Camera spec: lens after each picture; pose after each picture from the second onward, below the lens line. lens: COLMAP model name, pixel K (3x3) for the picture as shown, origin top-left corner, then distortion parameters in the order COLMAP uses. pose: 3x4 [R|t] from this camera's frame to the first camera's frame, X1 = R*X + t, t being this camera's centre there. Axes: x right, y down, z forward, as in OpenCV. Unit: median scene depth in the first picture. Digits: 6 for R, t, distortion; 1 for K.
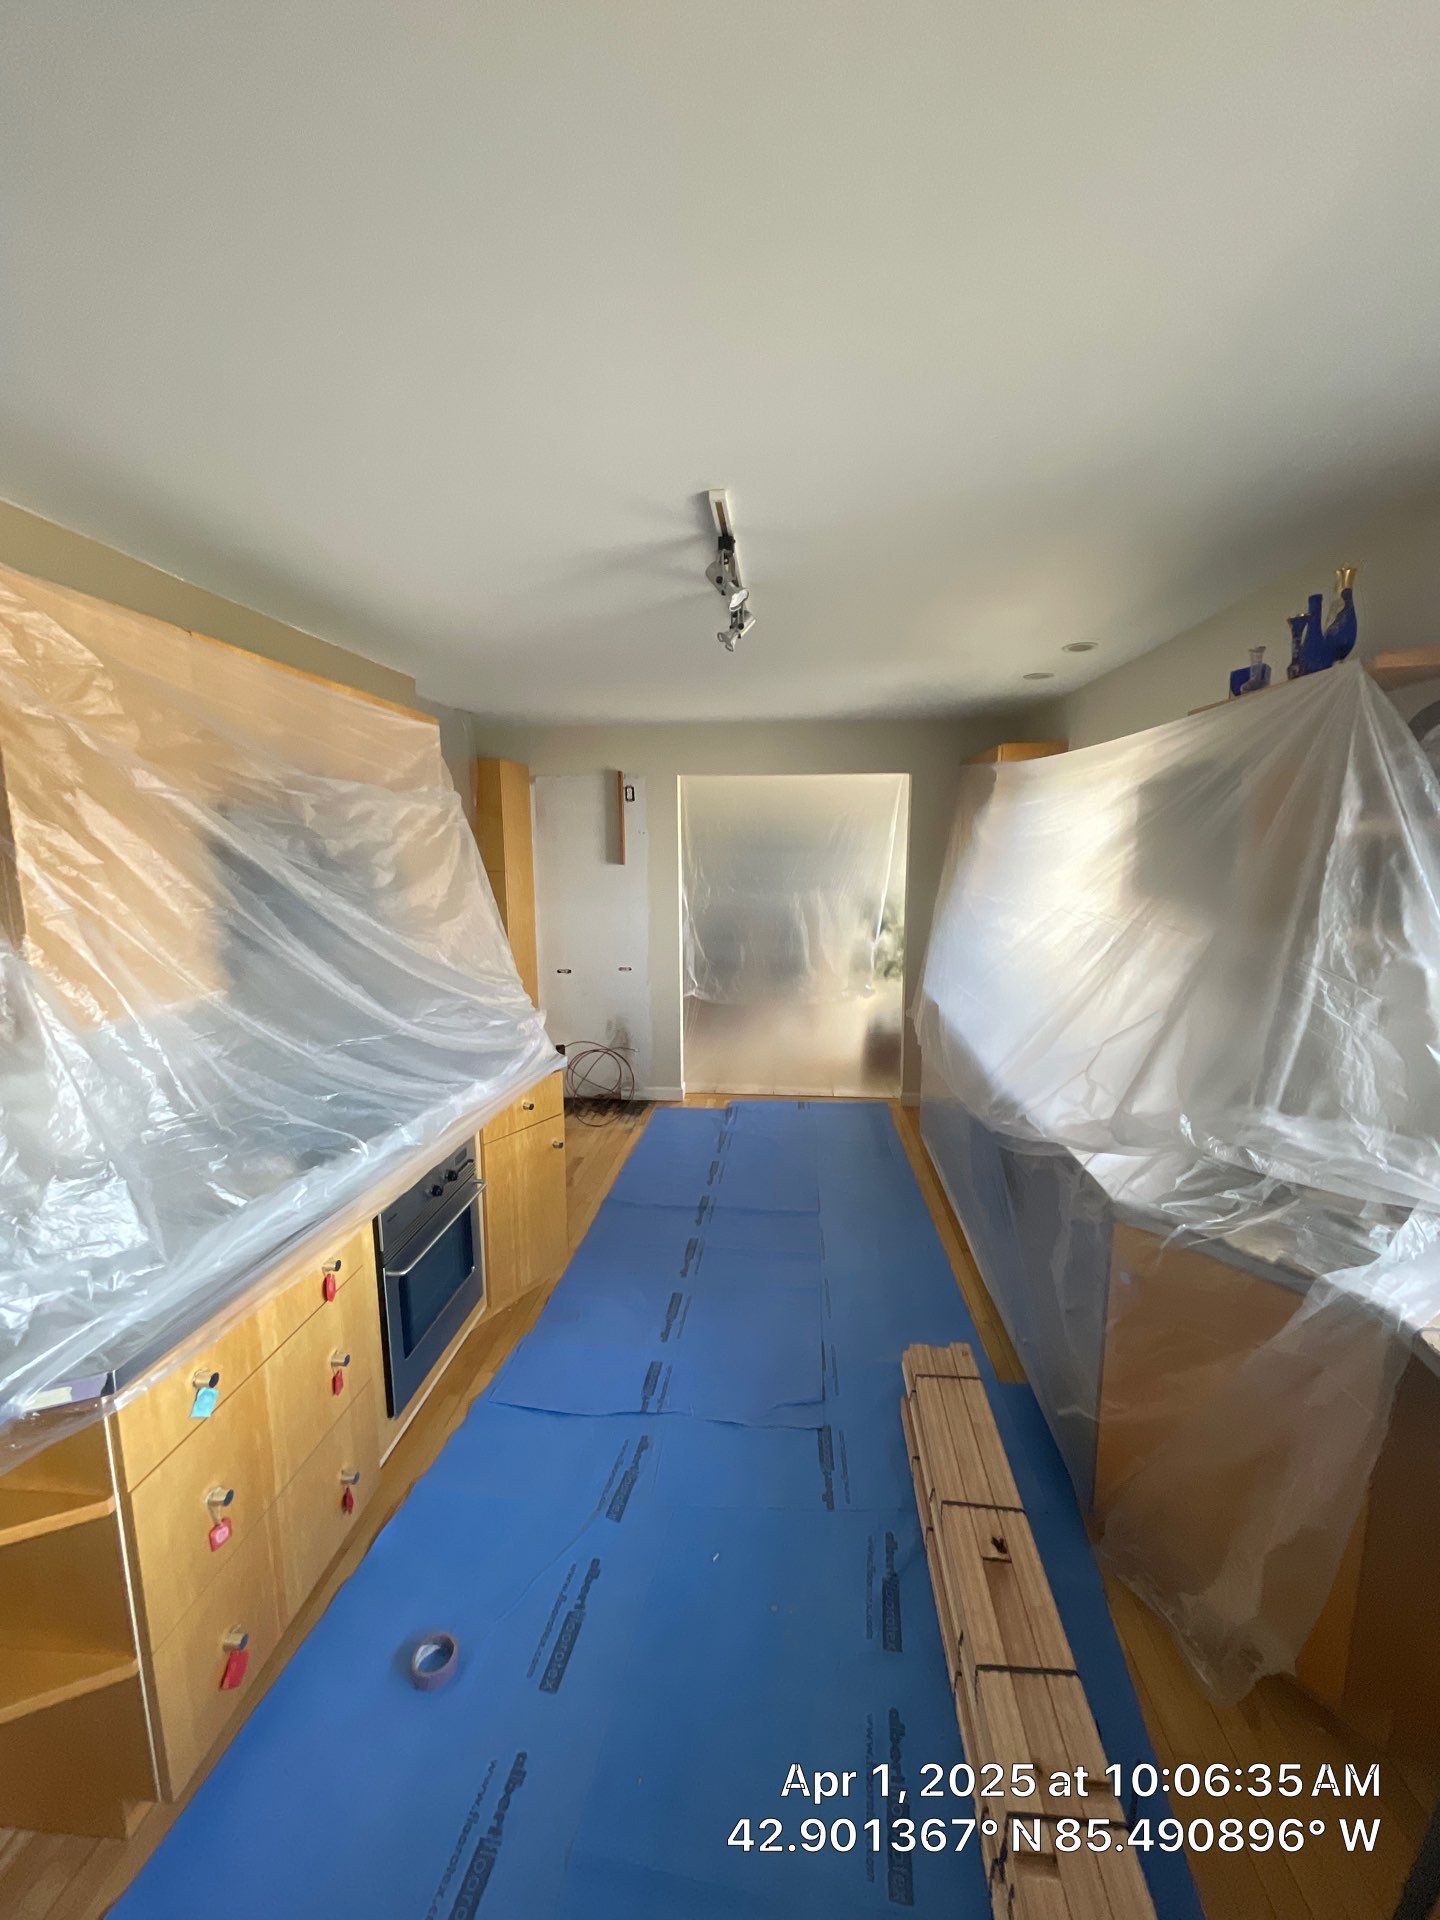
lens RADIAL K [[795.0, 0, 726.1], [0, 795.0, 962.7], [0, 0, 1]] dist [0.014540, -0.000144]
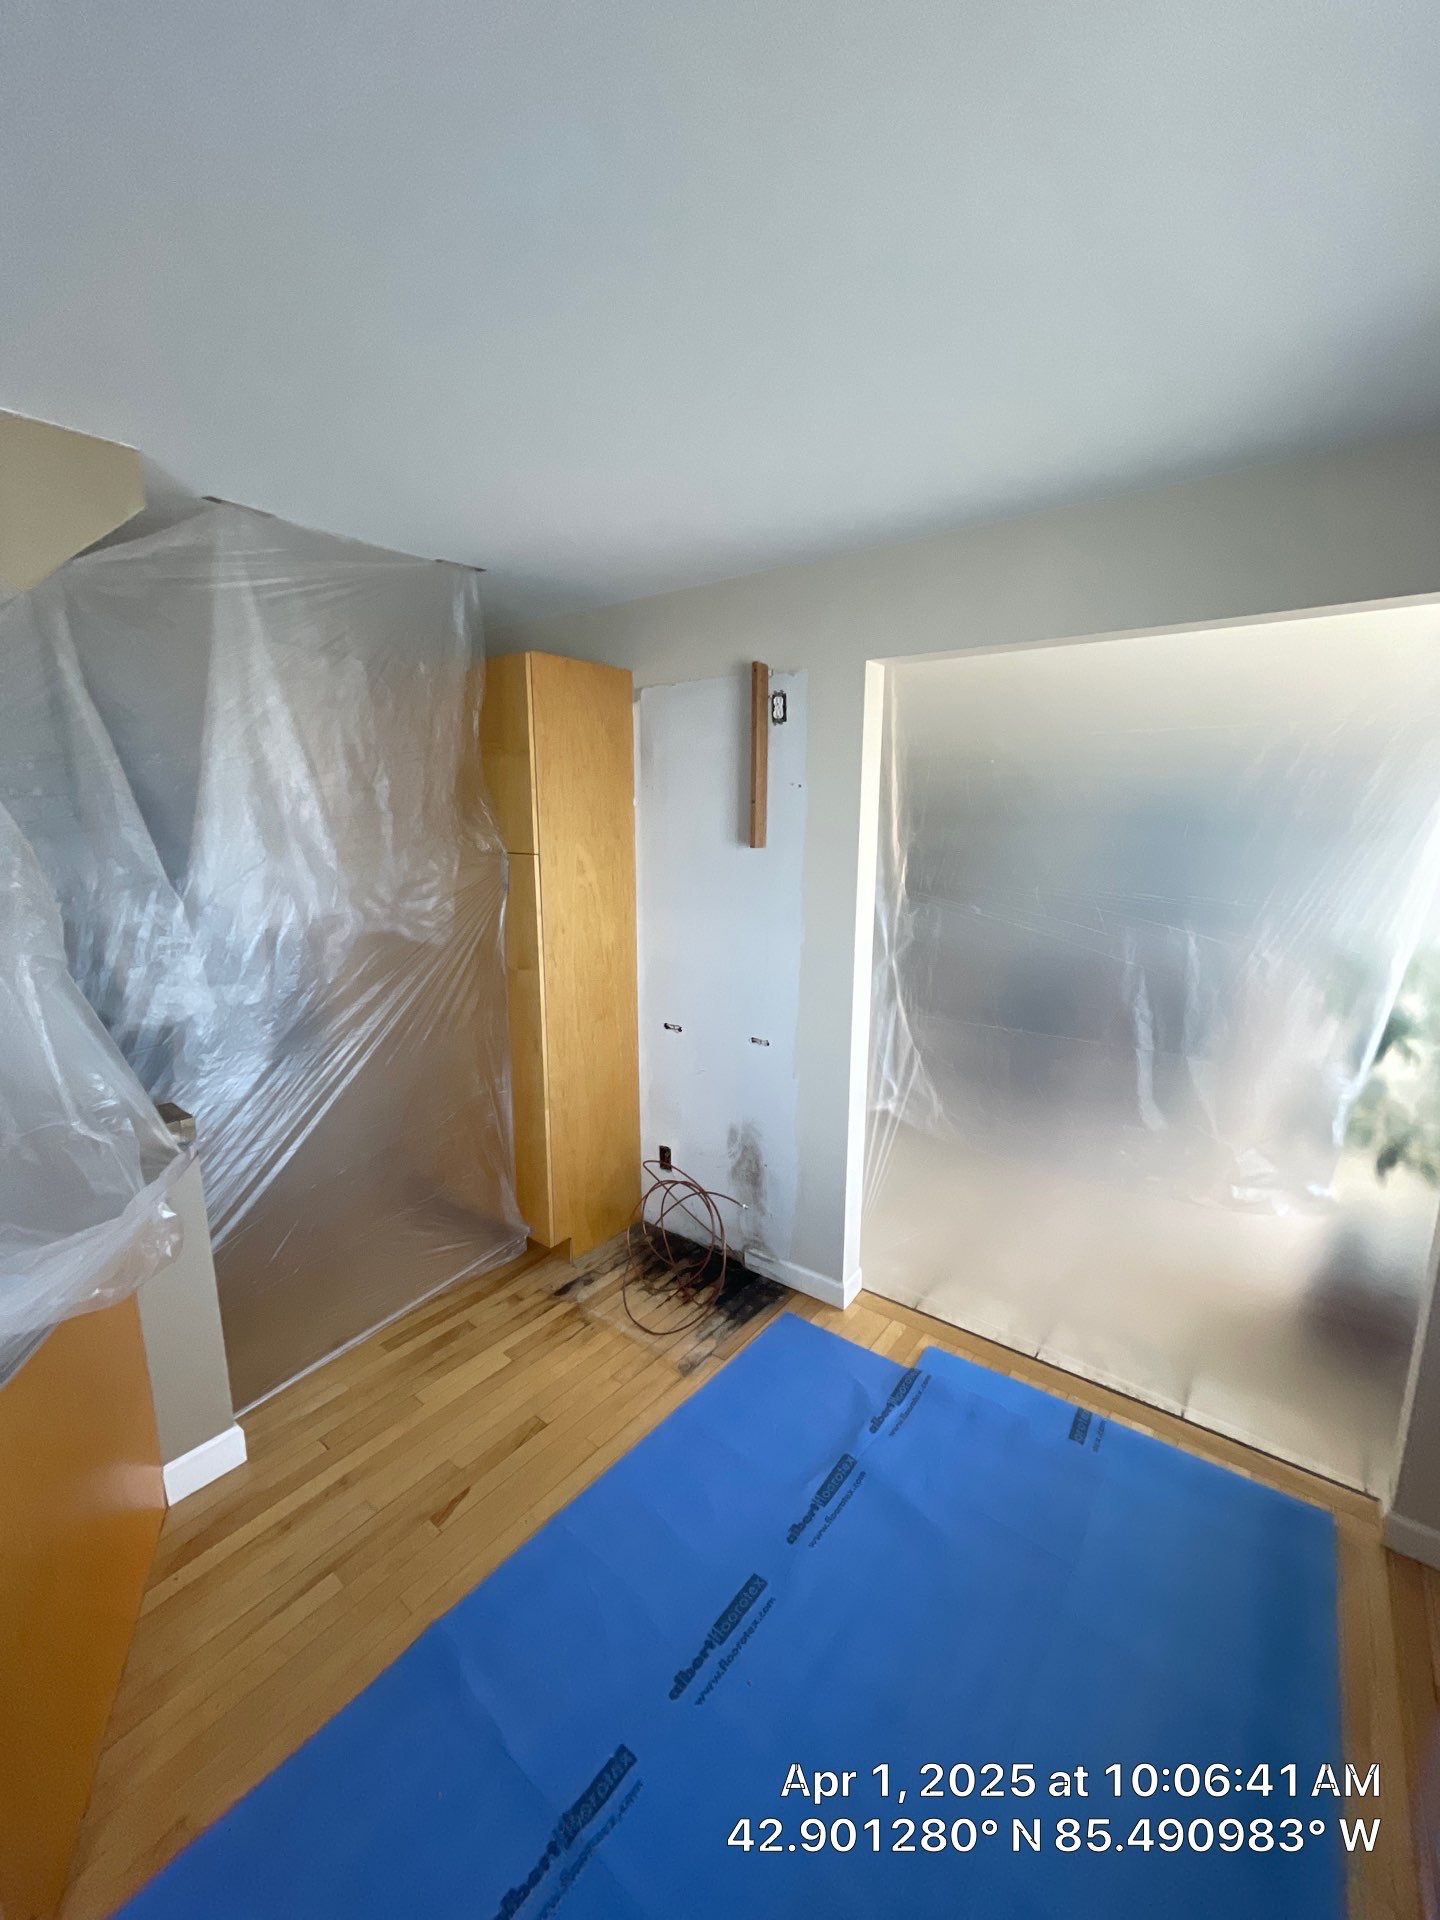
lens RADIAL K [[795.0, 0, 721.0], [0, 795.0, 965.9], [0, 0, 1]] dist [0.014540, -0.000144]
pose [[0.846415, 0.107664, -0.521526, 0.128253], [-0.083716, 0.994074, 0.069349, -0.079493], [0.525902, -0.015038, 0.850412, 0.536600]]
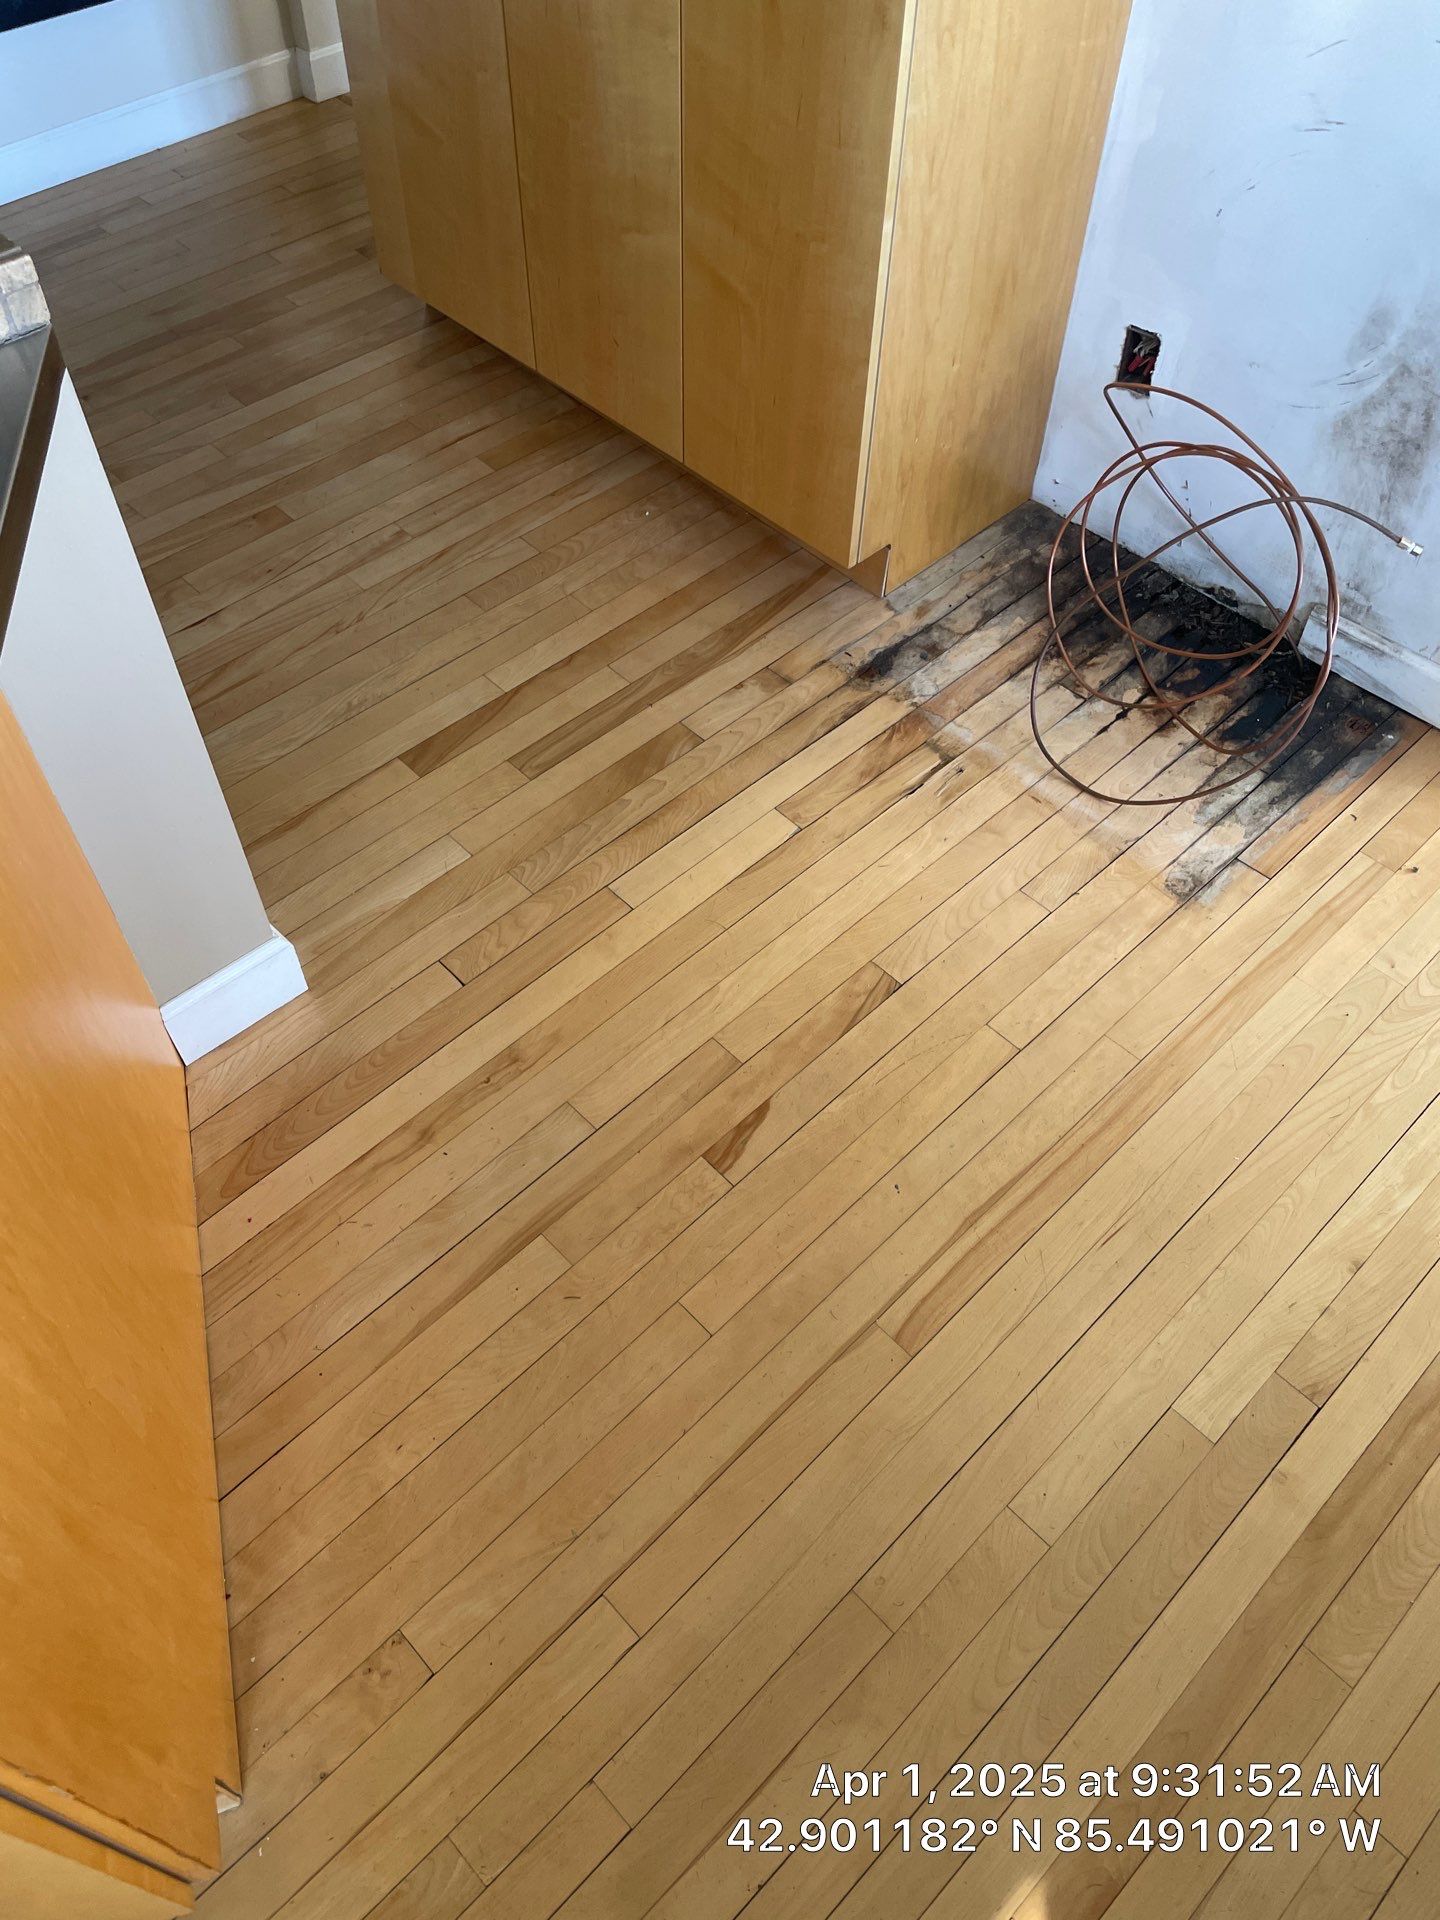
lens RADIAL K [[1463.6, 0, 717.4], [0, 1463.6, 948.1], [0, 0, 1]] dist [0.071234, -0.110465]
pose [[0.765874, 0.511513, -0.389603, -0.048316], [-0.114000, 0.704346, 0.700643, -0.057393], [0.632804, -0.492189, 0.597754, 0.604189]]
